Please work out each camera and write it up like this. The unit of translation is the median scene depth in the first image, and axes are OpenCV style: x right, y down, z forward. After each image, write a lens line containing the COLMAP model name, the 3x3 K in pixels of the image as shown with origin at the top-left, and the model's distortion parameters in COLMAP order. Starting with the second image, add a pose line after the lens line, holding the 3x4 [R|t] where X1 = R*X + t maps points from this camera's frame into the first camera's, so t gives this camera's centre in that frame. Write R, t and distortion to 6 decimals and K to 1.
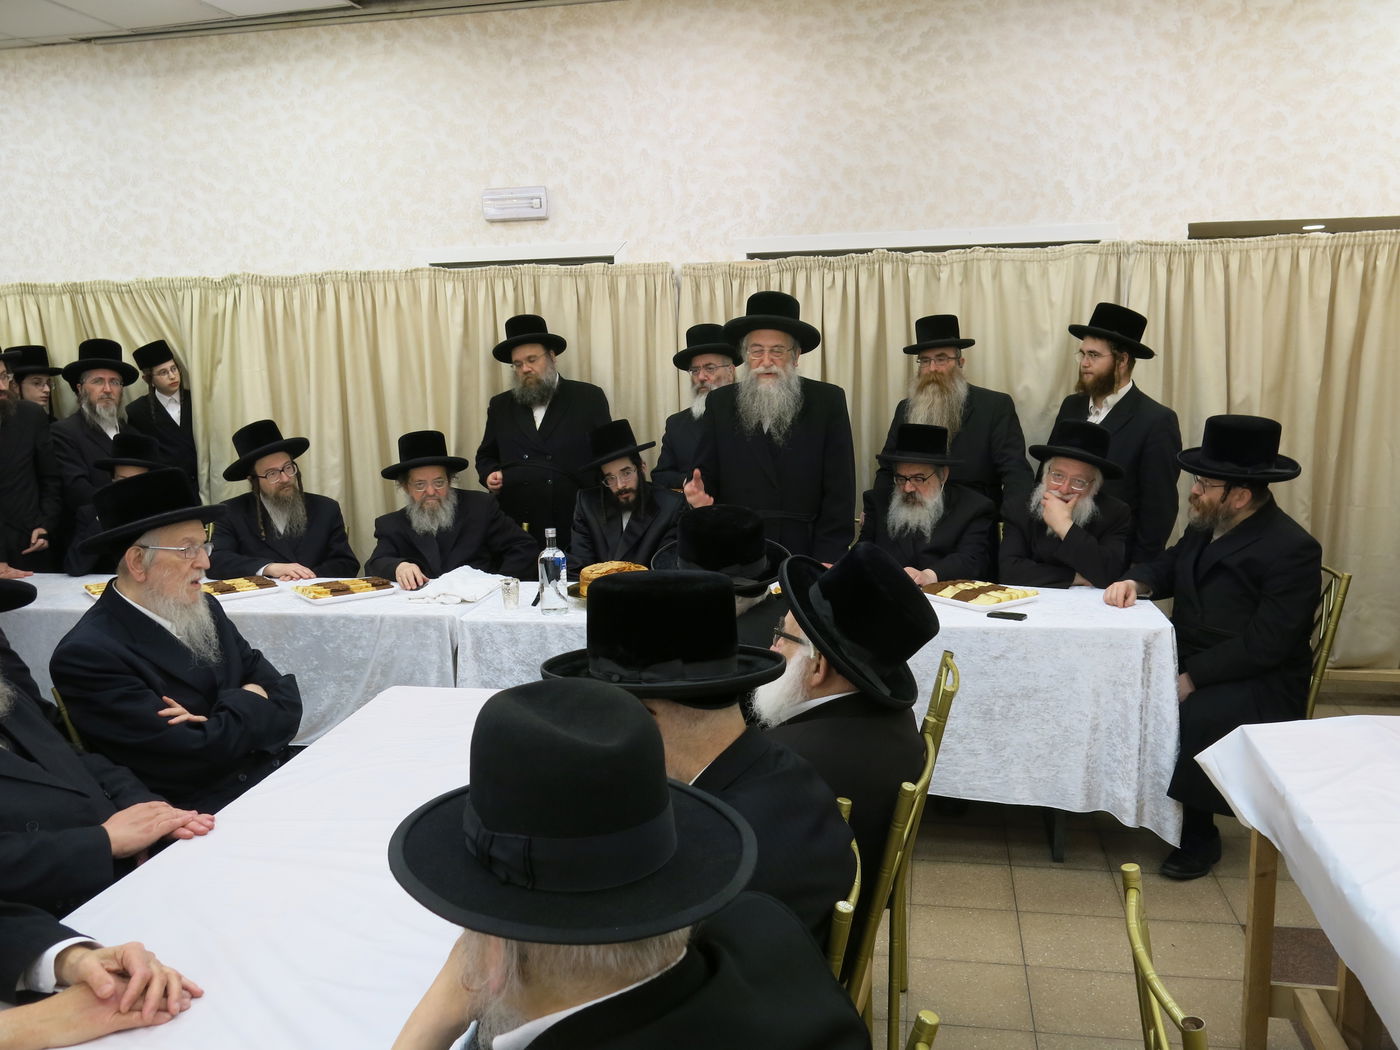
lens RADIAL K [[1157.4, 0, 702.6], [0, 1157.4, 522.3], [0, 0, 1]] dist [-0.009739, 0.005353]
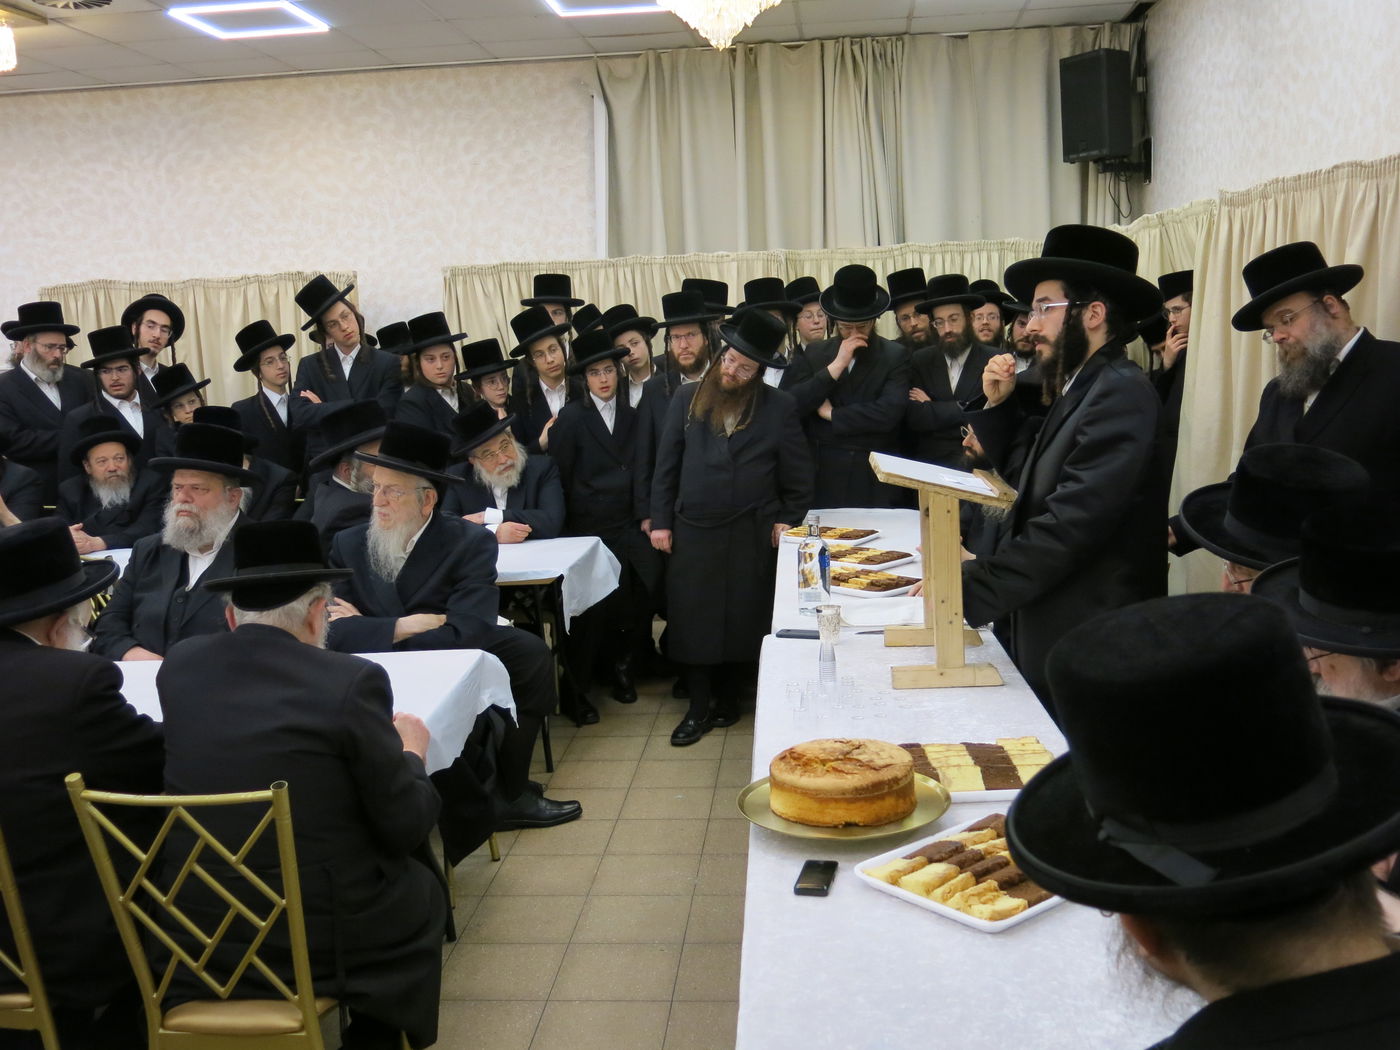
lens RADIAL K [[1333.1, 0, 689.9], [0, 1333.1, 526.4], [0, 0, 1]] dist [-0.025676, 0.000000]
pose [[0.095066, 0.172701, -0.980376, 0.479170], [-0.119766, 0.979667, 0.160962, -0.097841], [0.988240, 0.102113, 0.113816, 0.579322]]
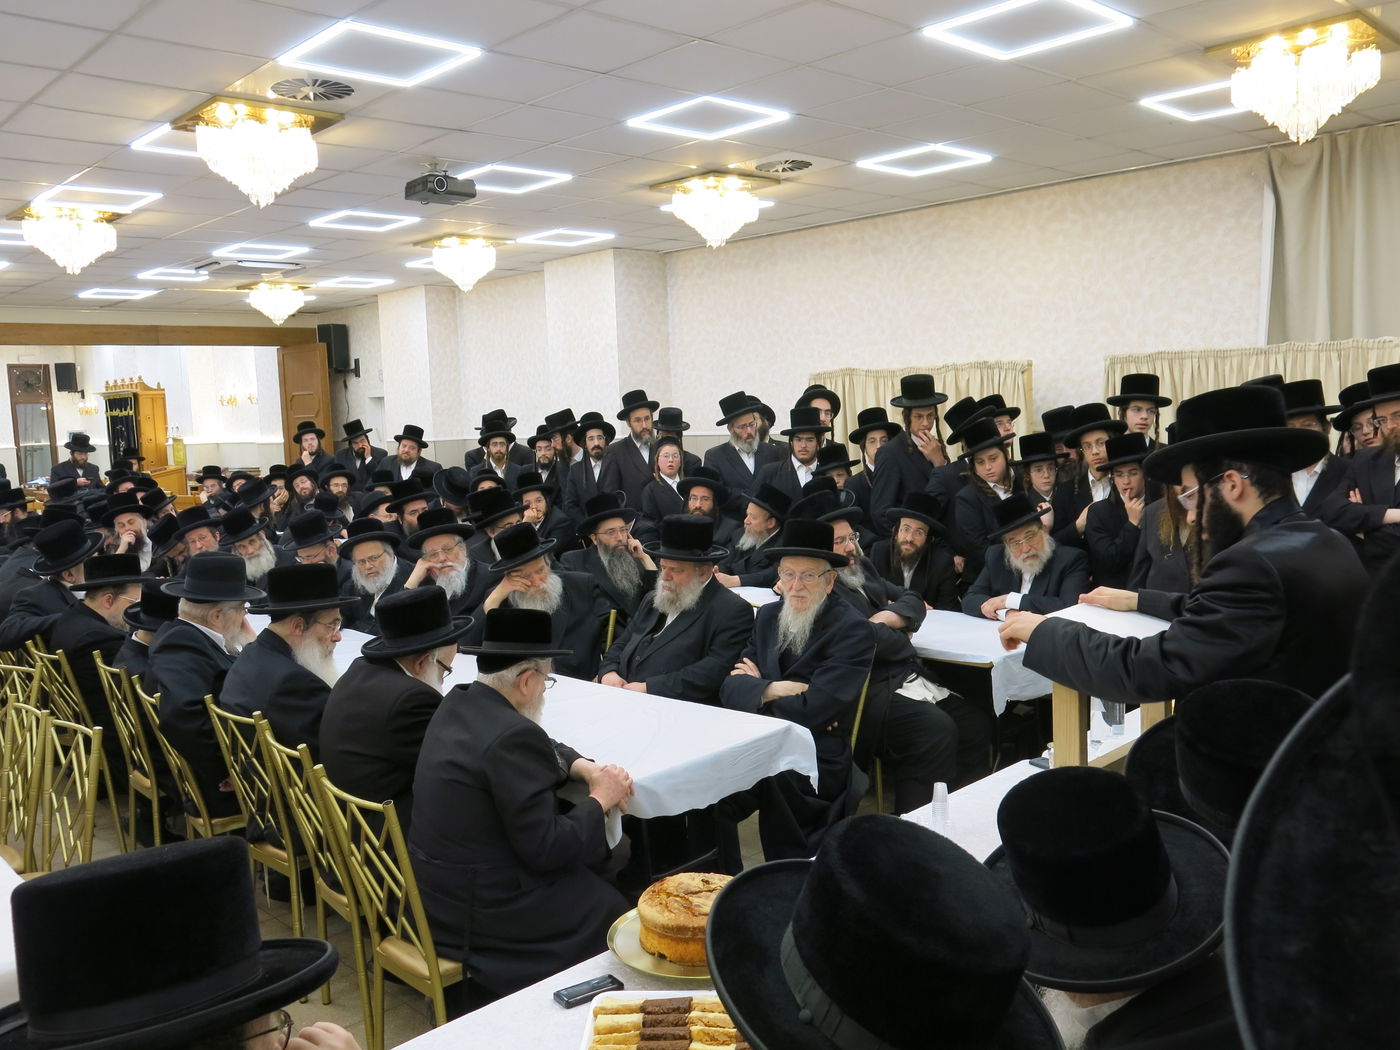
lens RADIAL K [[1157.4, 0, 714.5], [0, 1157.4, 526.6], [0, 0, 1]] dist [-0.009739, 0.005353]
pose [[-0.577372, 0.134407, -0.805342, 0.394728], [-0.076970, 0.973005, 0.217571, -0.176102], [0.812845, 0.187606, -0.551441, 0.873732]]
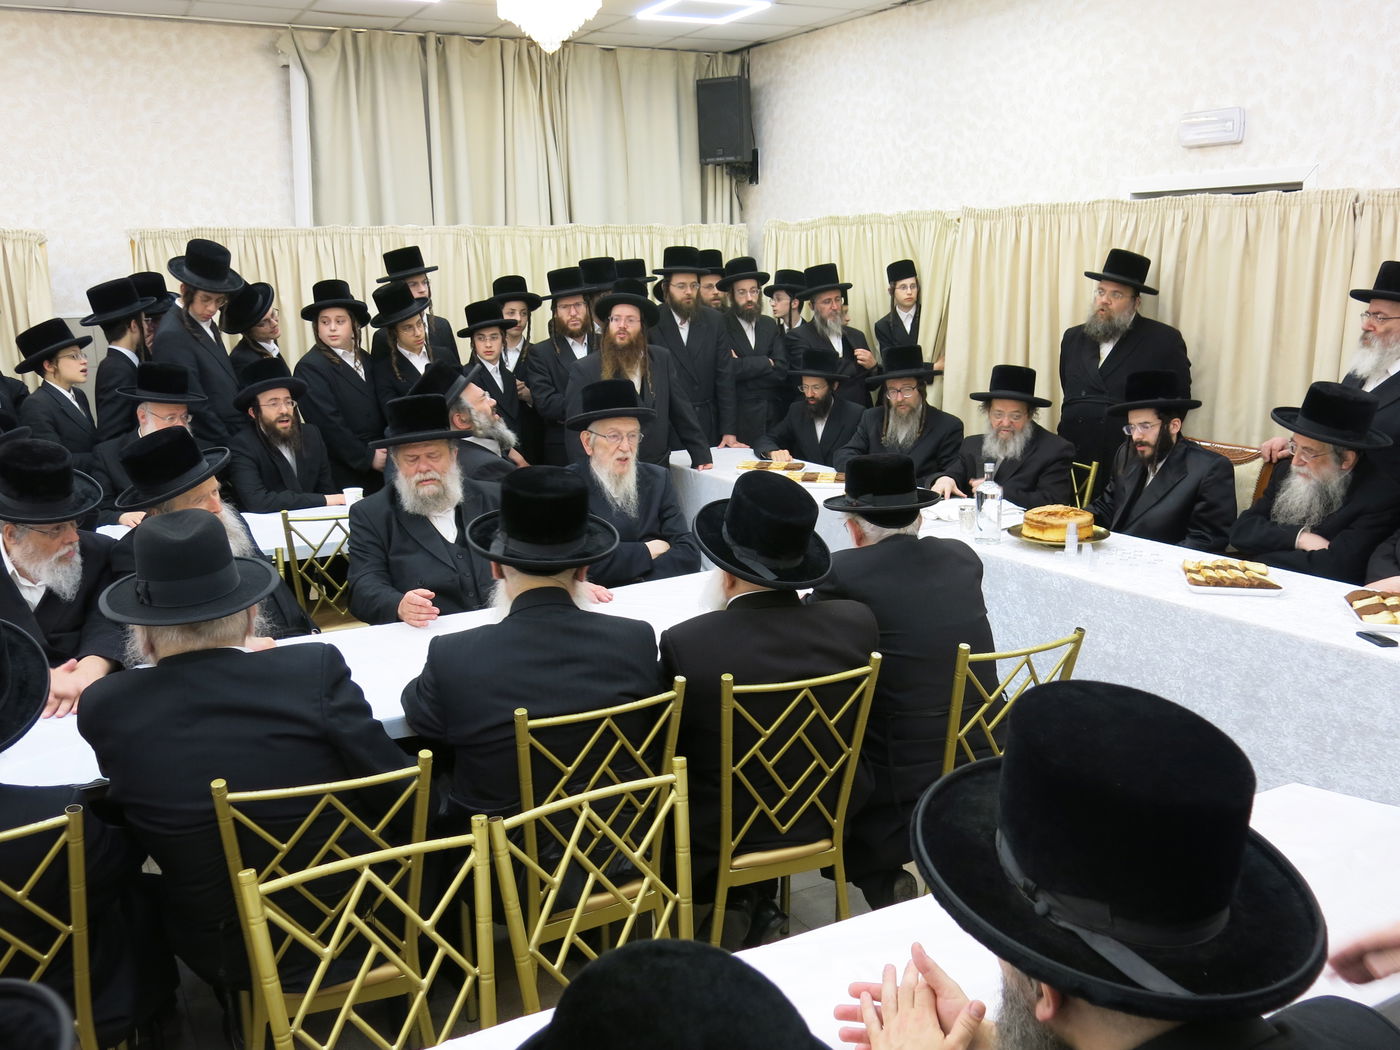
lens RADIAL K [[1255.8, 0, 708.1], [0, 1255.8, 532.5], [0, 0, 1]] dist [-0.031774, 0.027523]
pose [[0.648421, 0.176538, -0.740530, 0.392417], [-0.118433, 0.984290, 0.130948, -0.036714], [0.752013, 0.002794, 0.659142, 0.024743]]
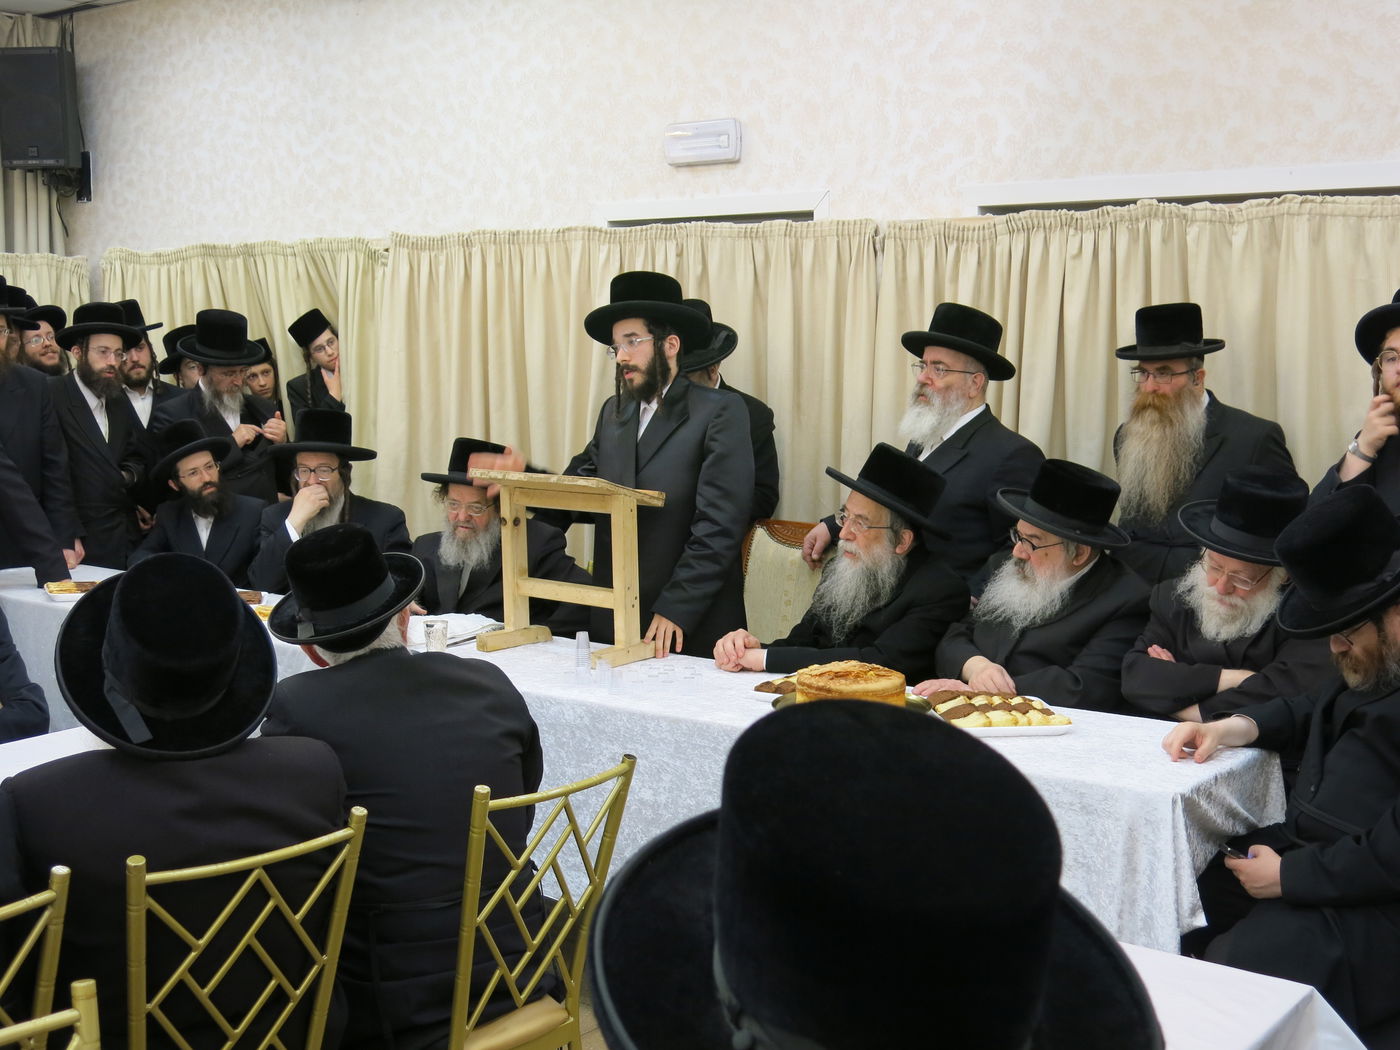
lens RADIAL K [[1697.8, 0, 701.2], [0, 1697.8, 518.4], [0, 0, 1]] dist [-0.015938, 0.000000]
pose [[0.890414, 0.076149, -0.448736, 0.360217], [-0.094220, 0.995388, -0.018044, -0.012422], [0.445292, 0.058347, 0.893482, 0.029447]]
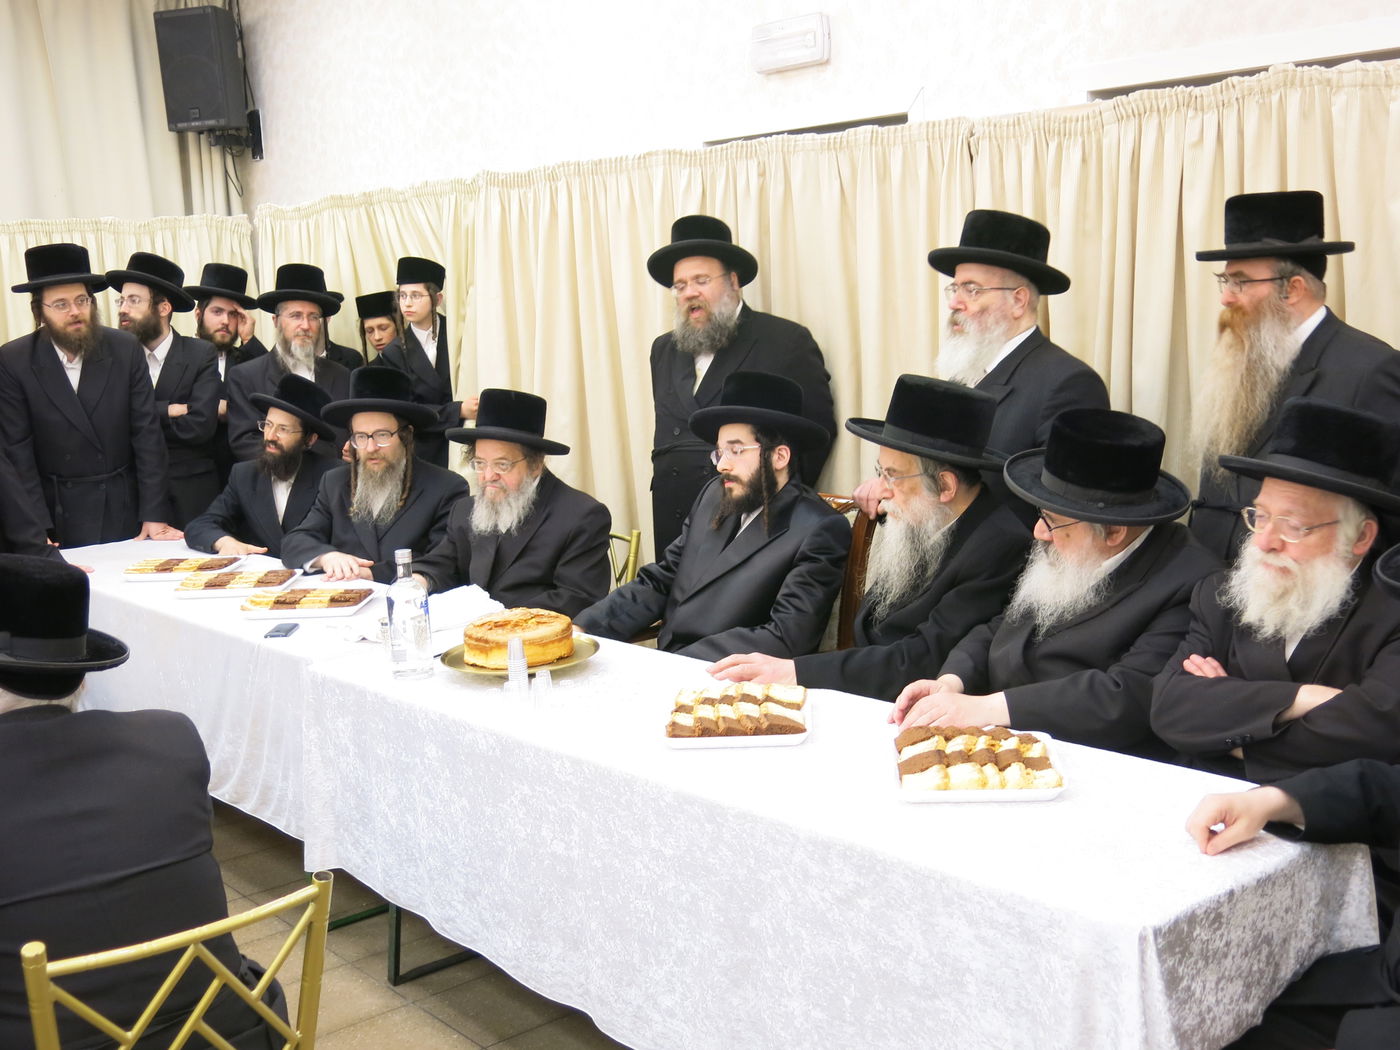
lens RADIAL K [[1555.4, 0, 710.2], [0, 1555.4, 535.8], [0, 0, 1]] dist [-0.015988, 0.000000]
pose [[0.783741, 0.091397, -0.614326, 0.384405], [-0.065639, 0.995763, 0.064405, -0.050373], [0.617609, -0.010153, 0.786420, 0.277005]]
